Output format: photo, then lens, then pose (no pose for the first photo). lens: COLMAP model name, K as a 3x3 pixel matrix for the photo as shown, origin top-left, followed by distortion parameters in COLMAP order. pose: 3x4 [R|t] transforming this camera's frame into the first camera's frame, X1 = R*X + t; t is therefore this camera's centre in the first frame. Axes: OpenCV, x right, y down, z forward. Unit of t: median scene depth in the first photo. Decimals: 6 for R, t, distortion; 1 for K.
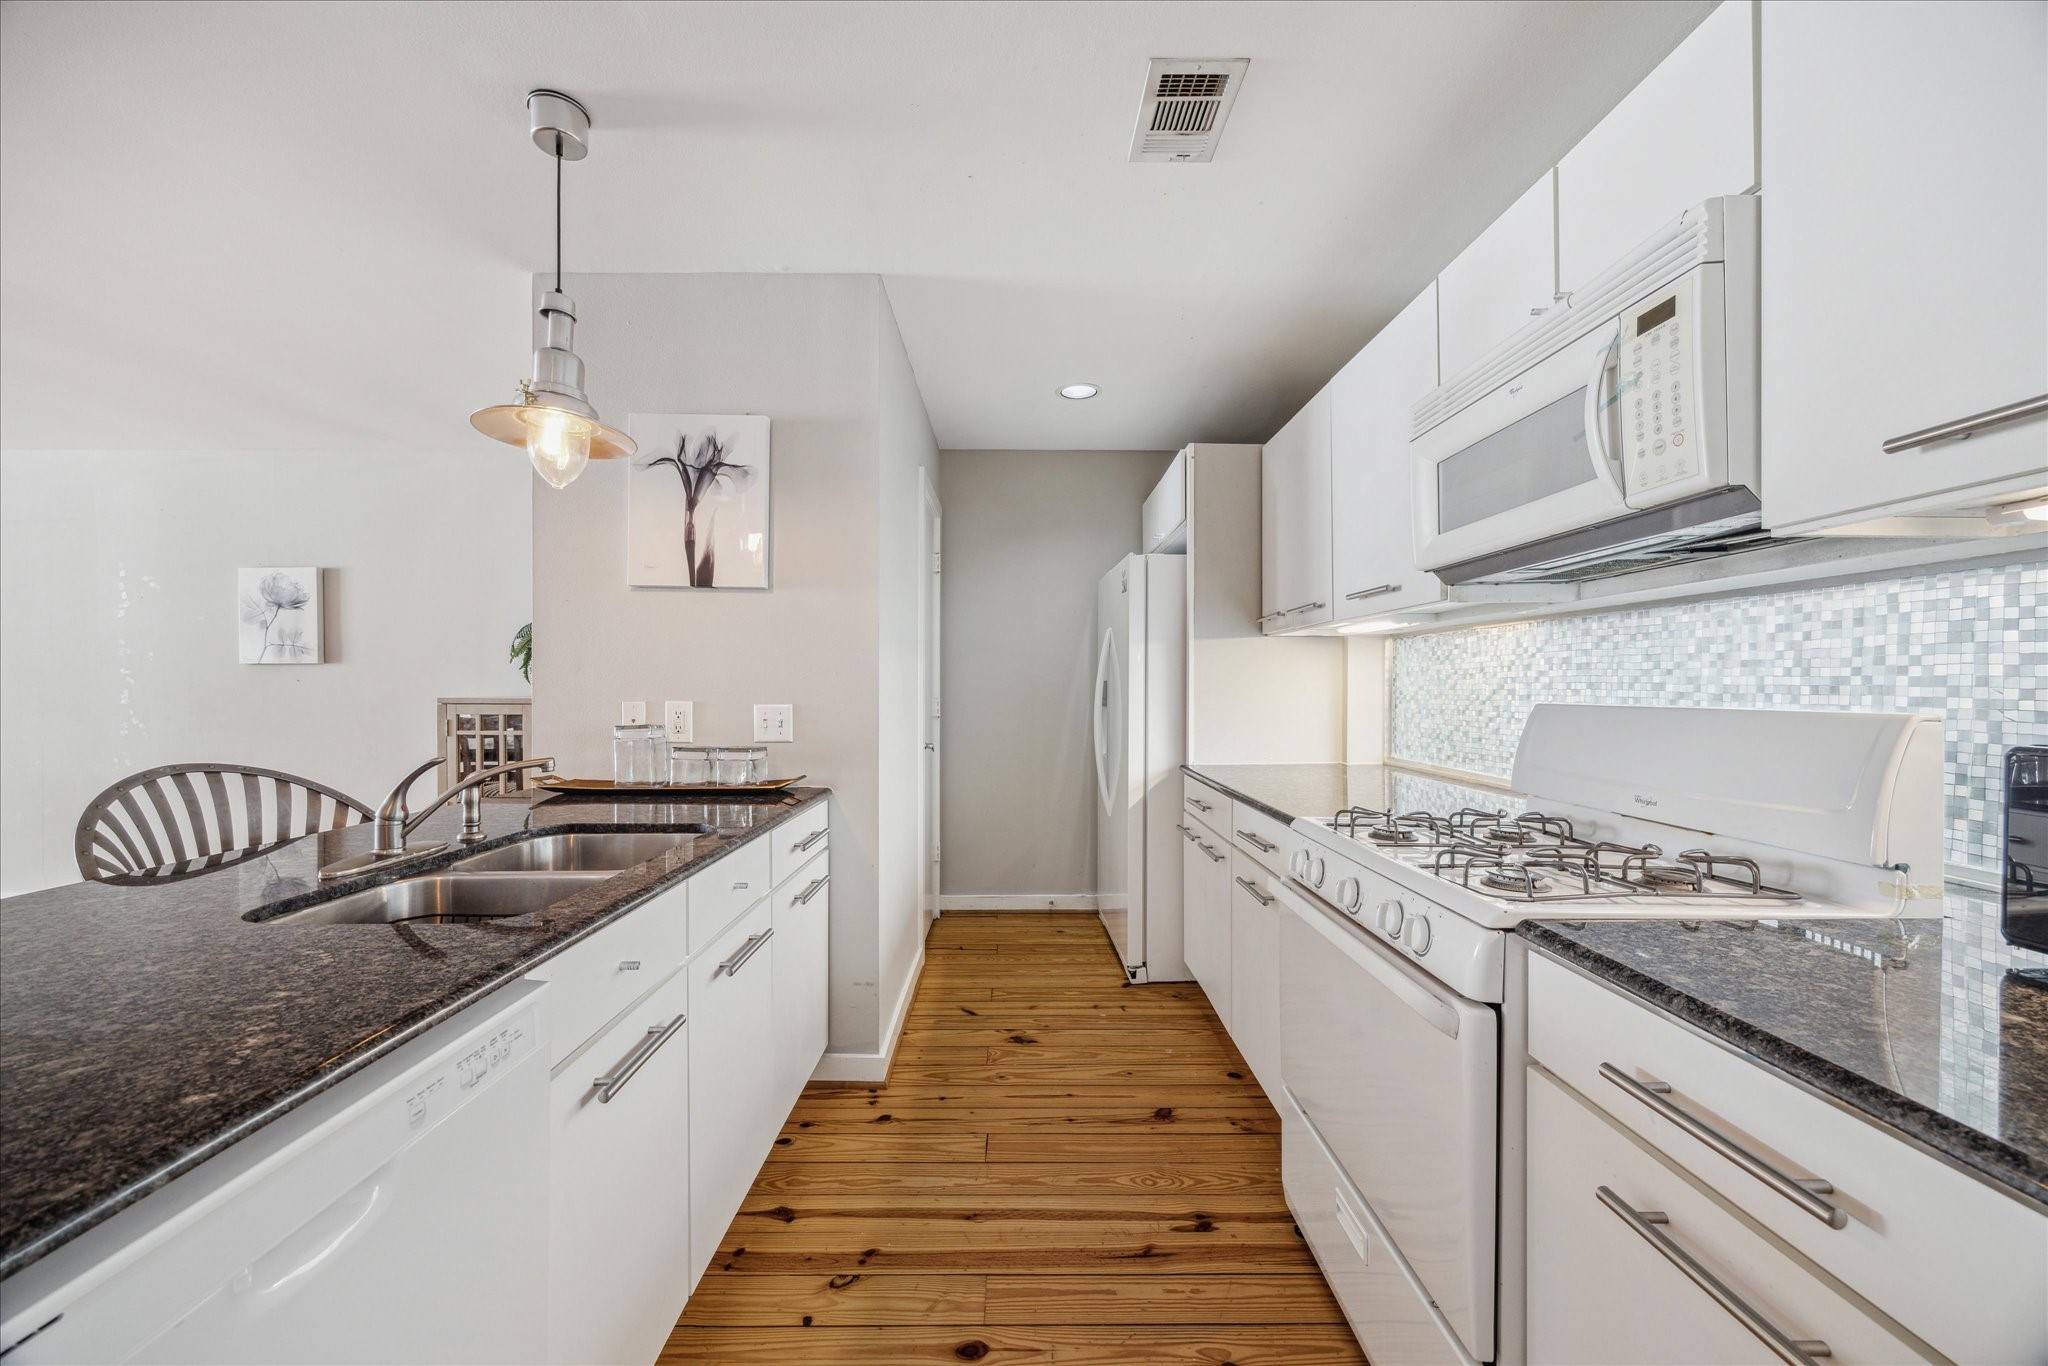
lens RADIAL K [[780.5, 0, 1024.8], [0, 780.5, 676.7], [0, 0, 1]] dist [-0.002687, 0.000303]
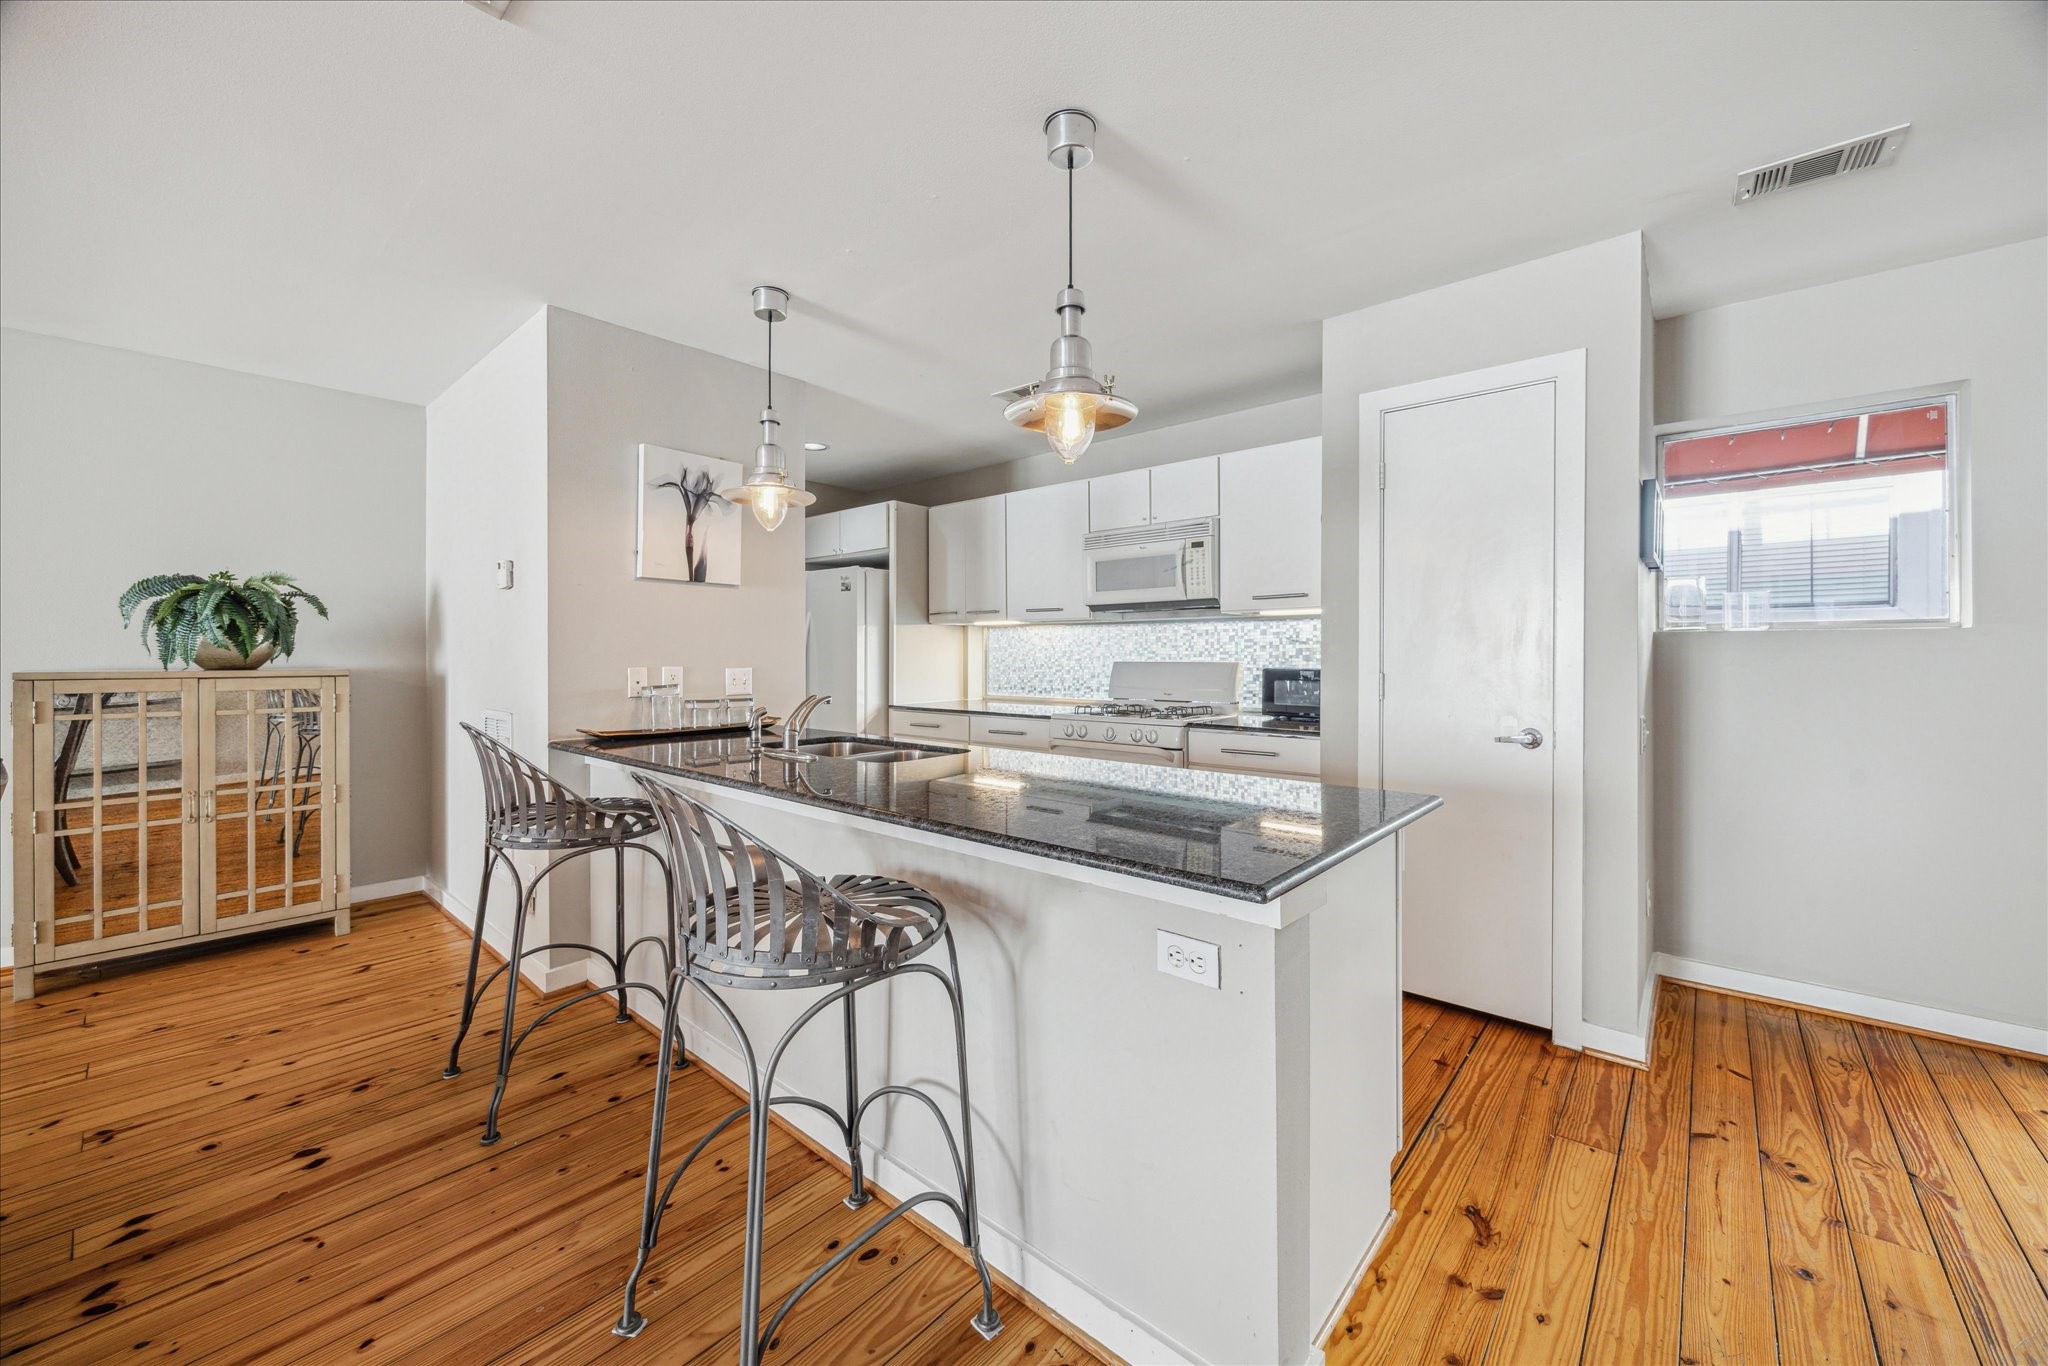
lens RADIAL K [[780.5, 0, 1020.0], [0, 780.5, 668.7], [0, 0, 1]] dist [-0.002687, 0.000303]
pose [[0.662208, -0.014666, 0.749177, -1.061900], [-0.004522, 0.999712, 0.023567, 0.000786], [-0.749306, -0.018994, 0.661951, -0.320257]]
